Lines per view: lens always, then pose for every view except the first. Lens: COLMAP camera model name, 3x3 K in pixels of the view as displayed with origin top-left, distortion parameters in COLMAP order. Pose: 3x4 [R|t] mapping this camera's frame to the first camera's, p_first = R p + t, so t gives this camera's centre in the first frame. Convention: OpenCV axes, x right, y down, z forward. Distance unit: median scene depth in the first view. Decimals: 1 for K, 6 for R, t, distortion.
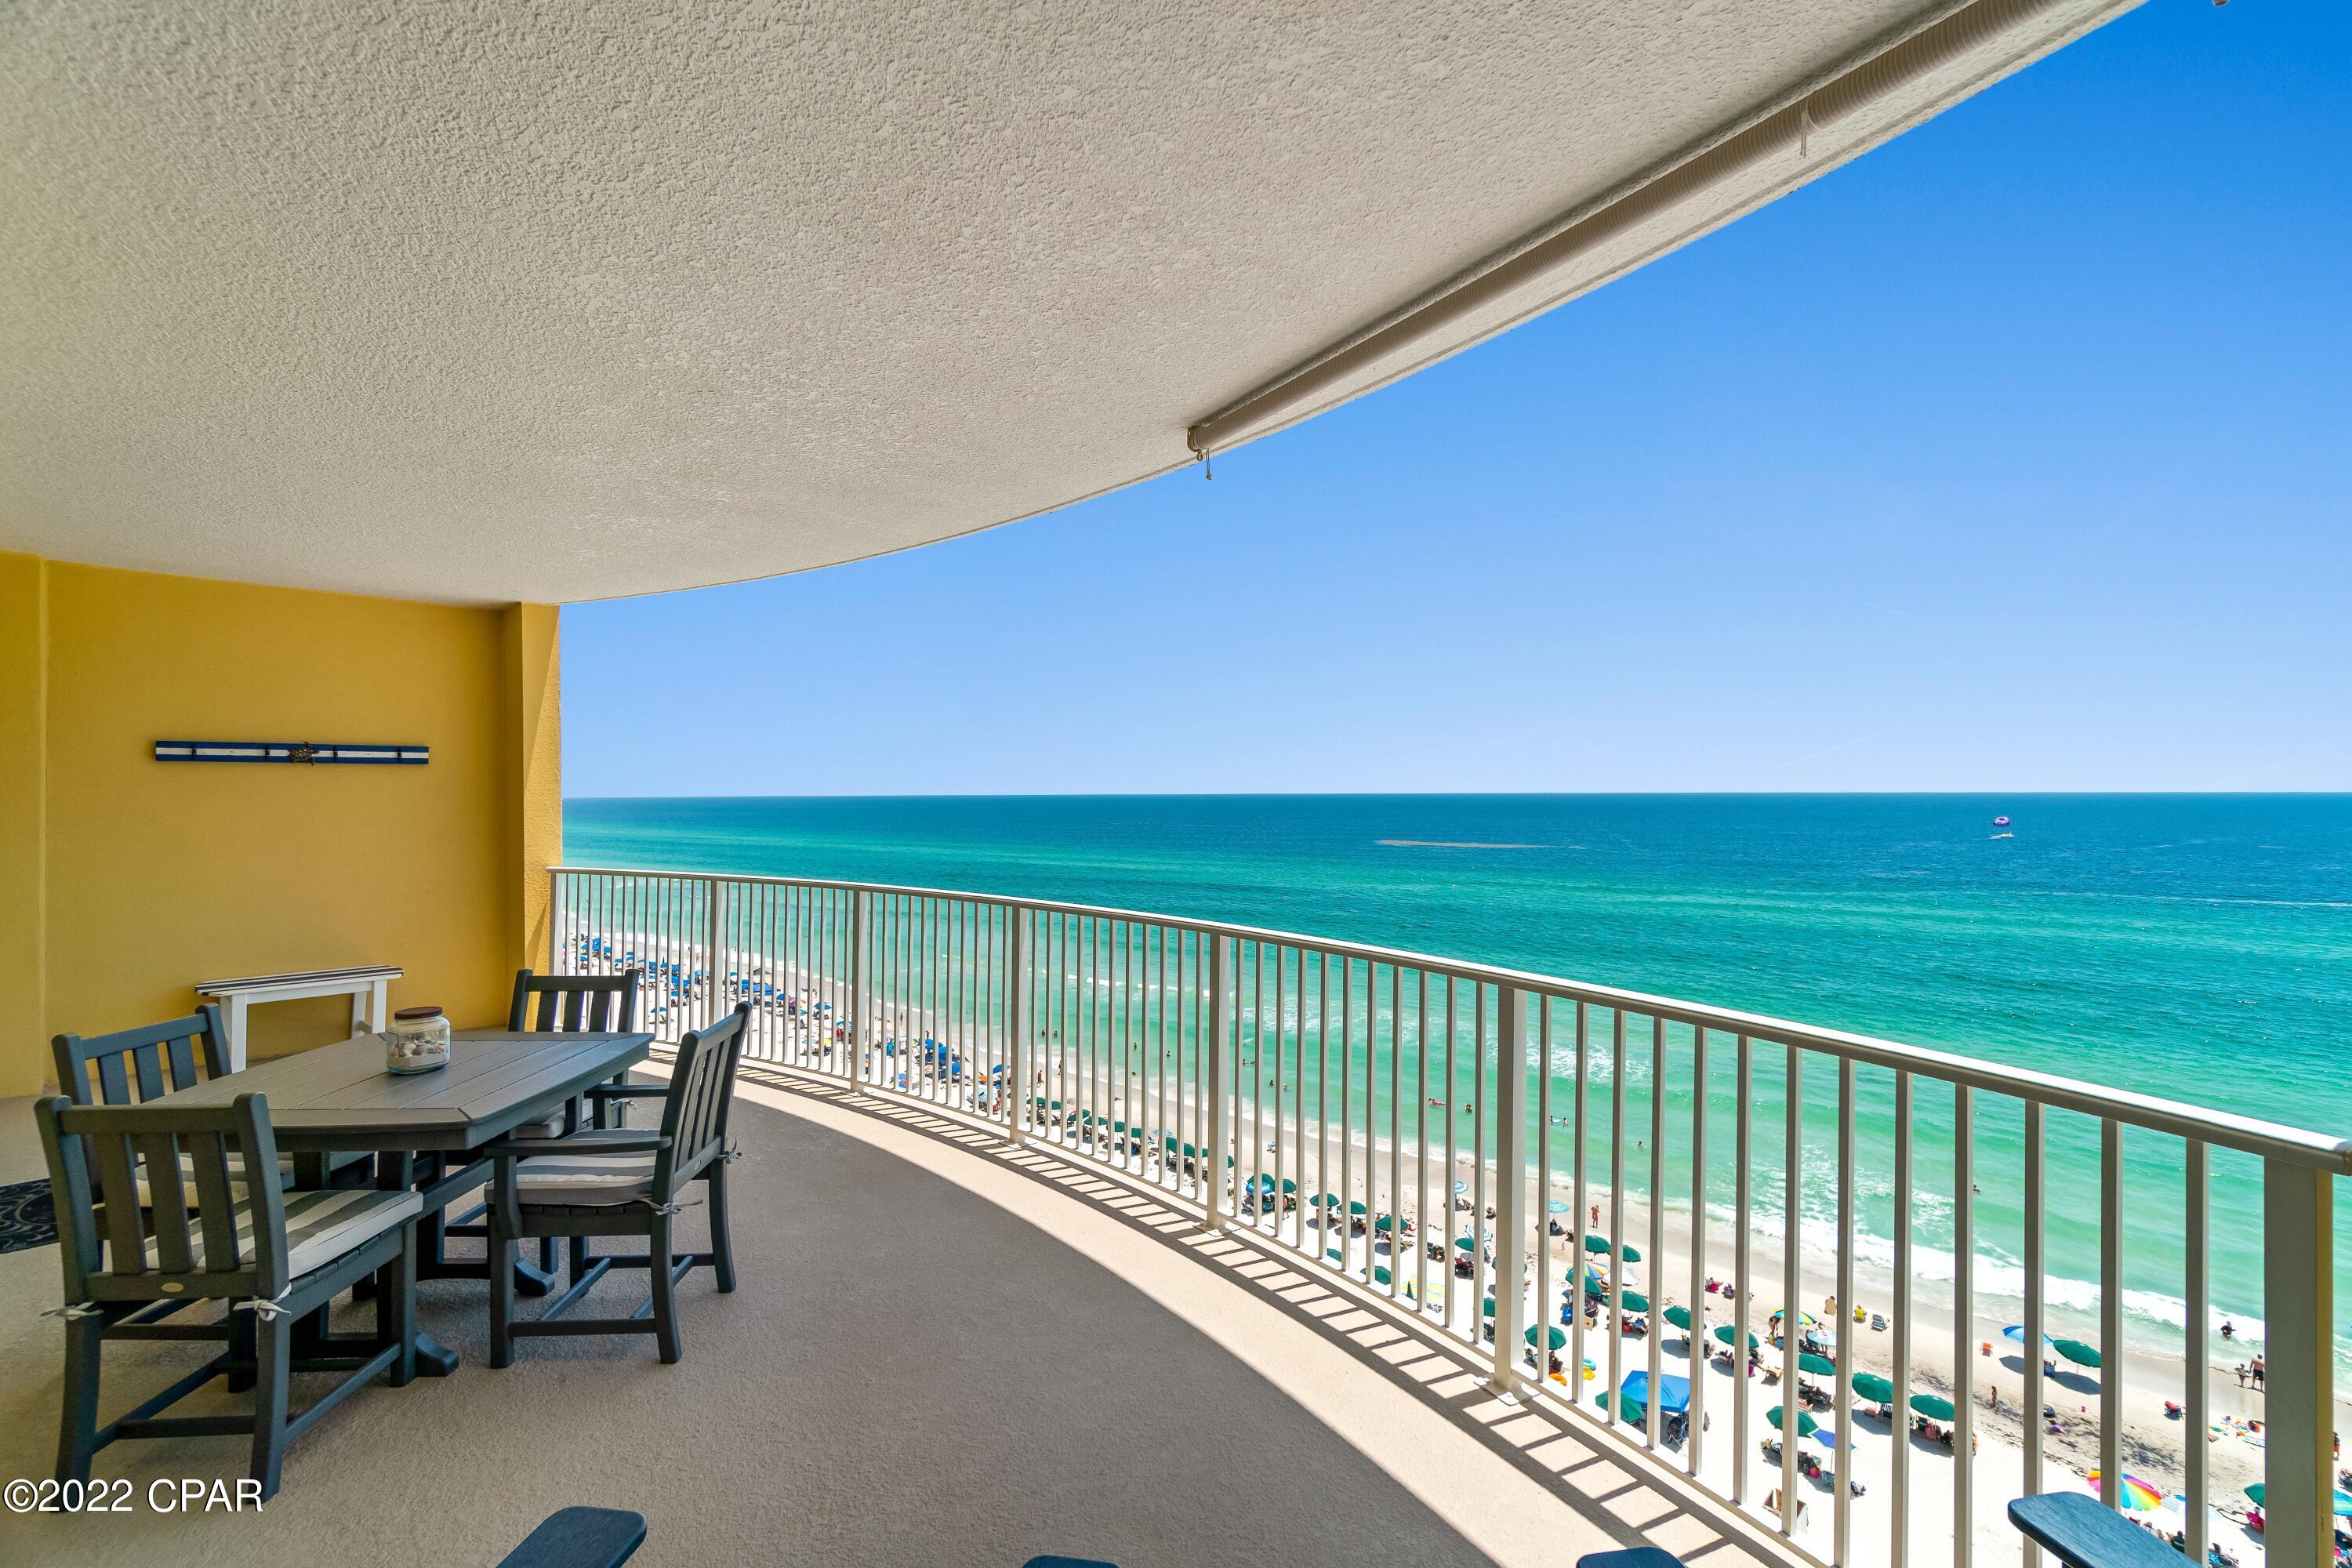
lens RADIAL K [[1016.2, 0, 1164.4], [0, 1016.2, 771.9], [0, 0, 1]] dist [-0.007469, -0.000002]
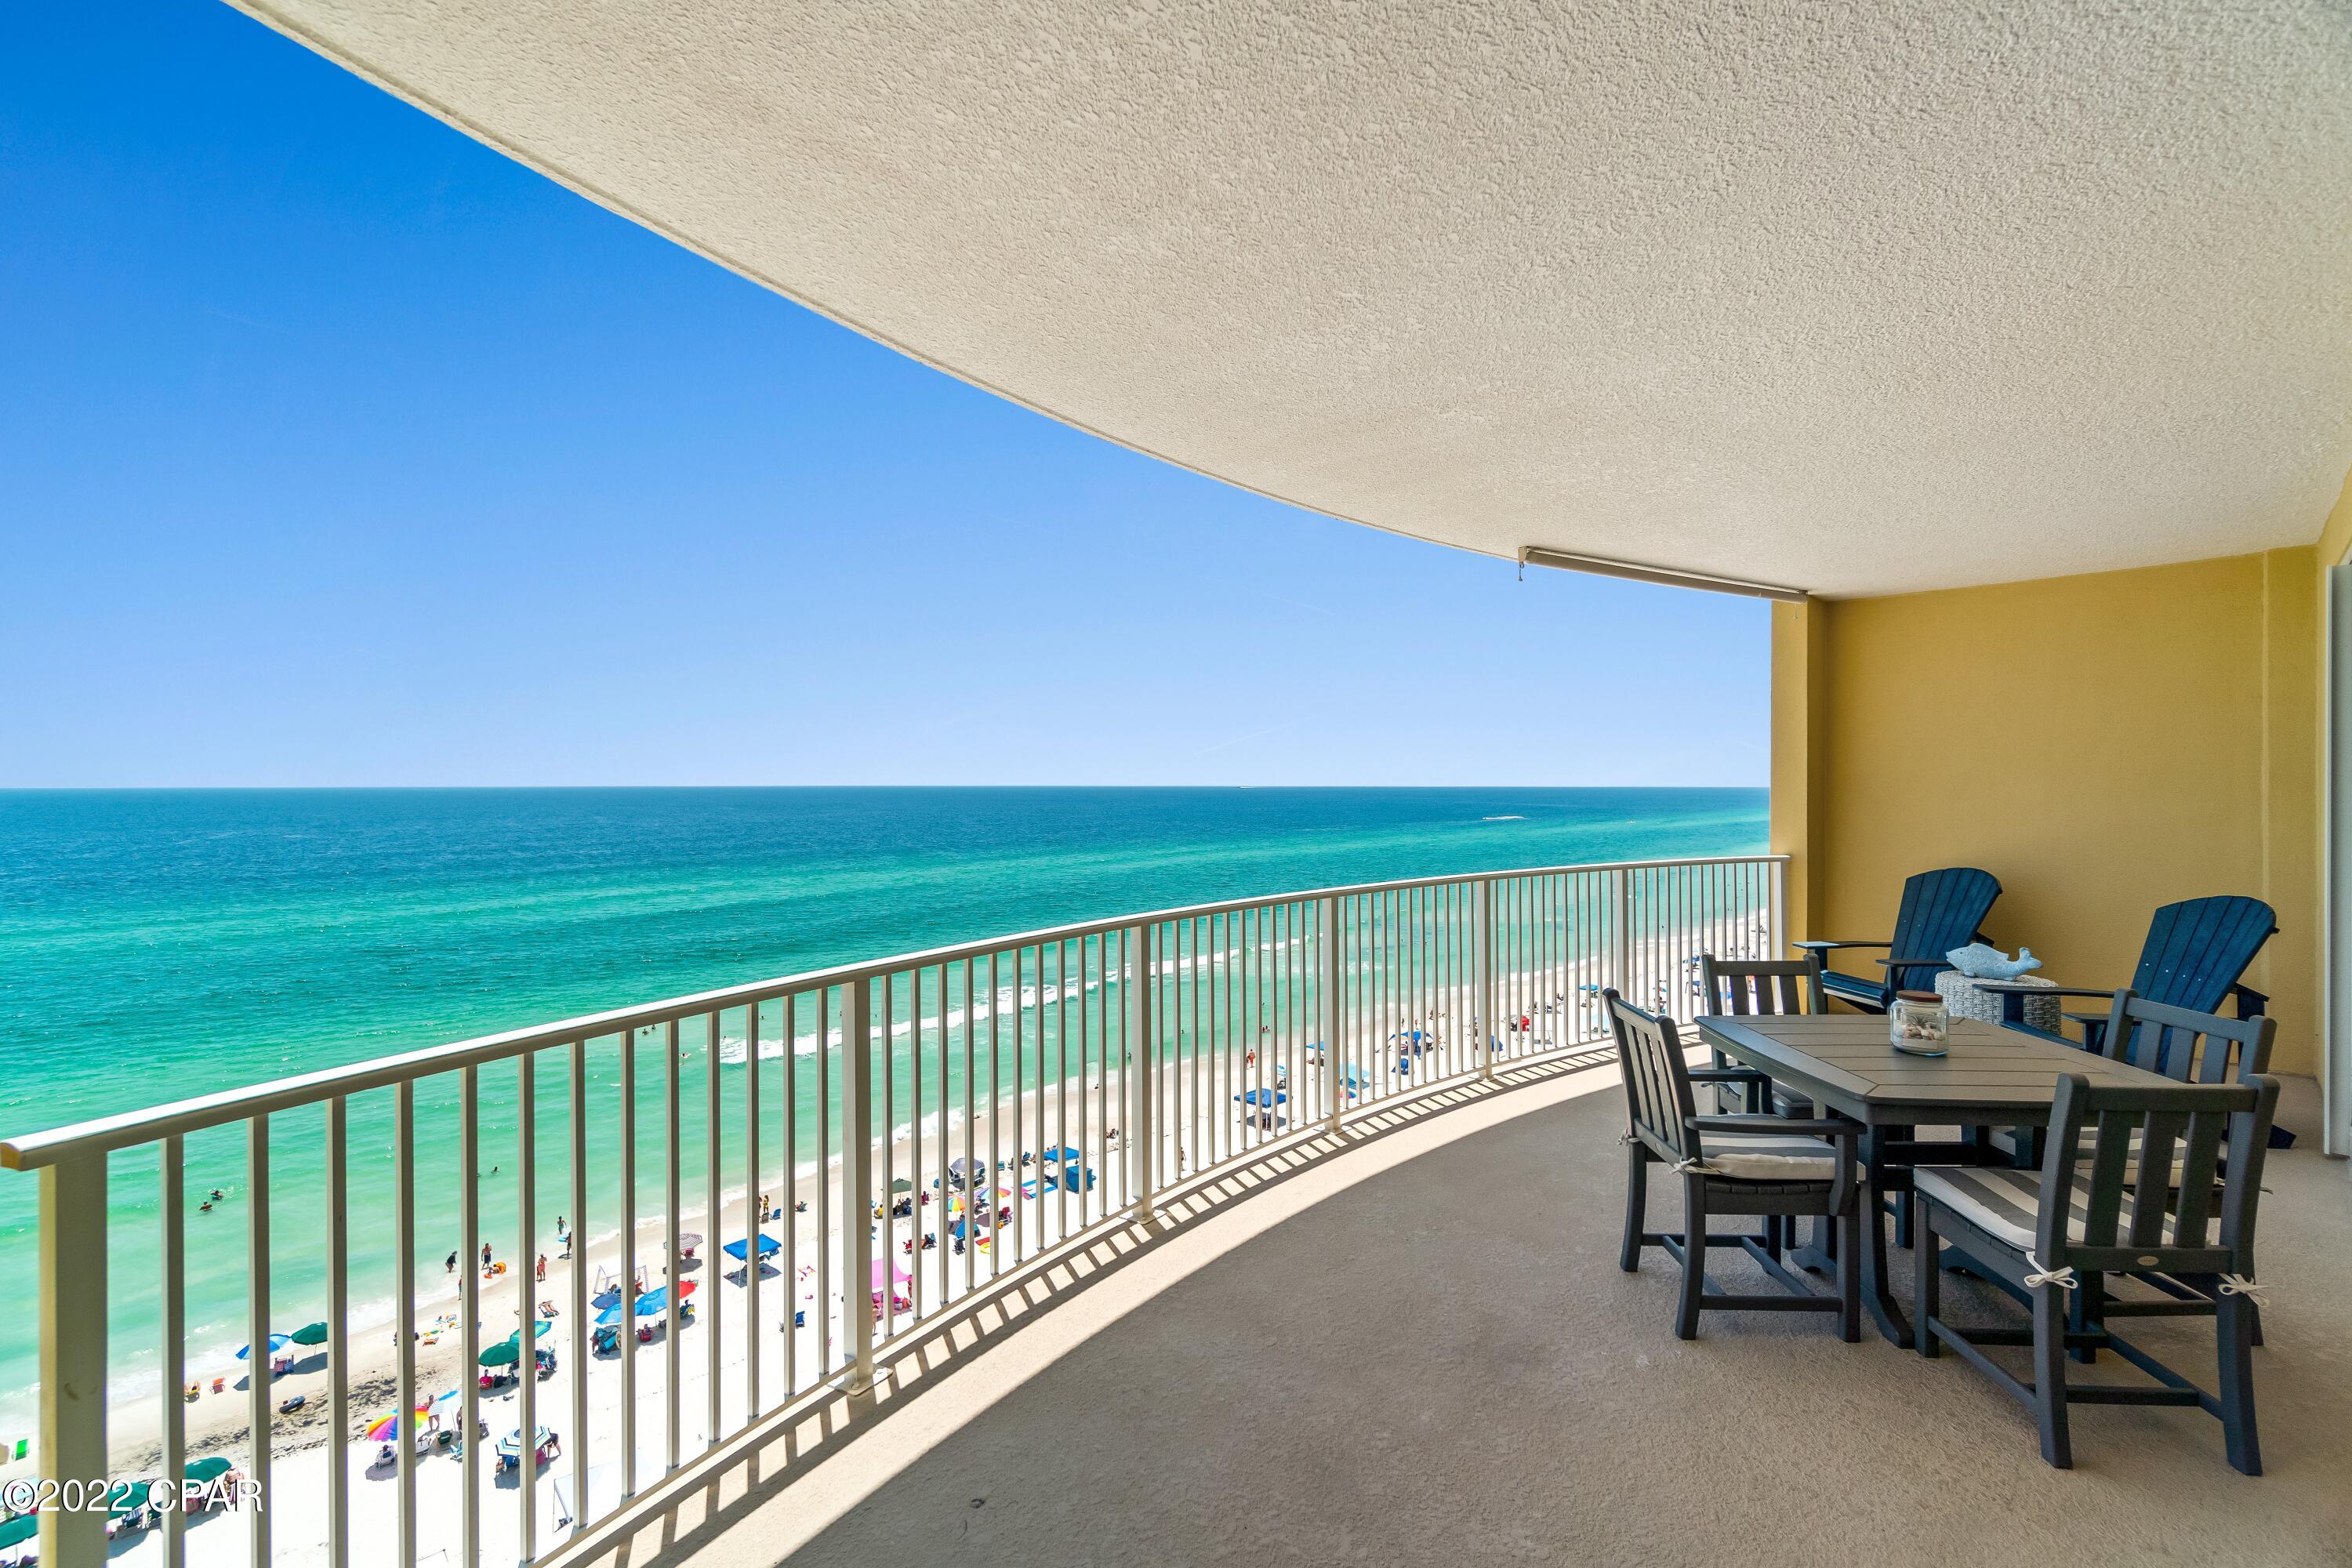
lens RADIAL K [[1016.2, 0, 1164.0], [0, 1016.2, 782.7], [0, 0, 1]] dist [-0.007469, -0.000002]
pose [[0.086301, -0.007051, 0.996244, -0.081671], [-0.002201, 0.999971, 0.007268, 0.000308], [-0.996267, -0.002820, 0.086283, 0.074406]]
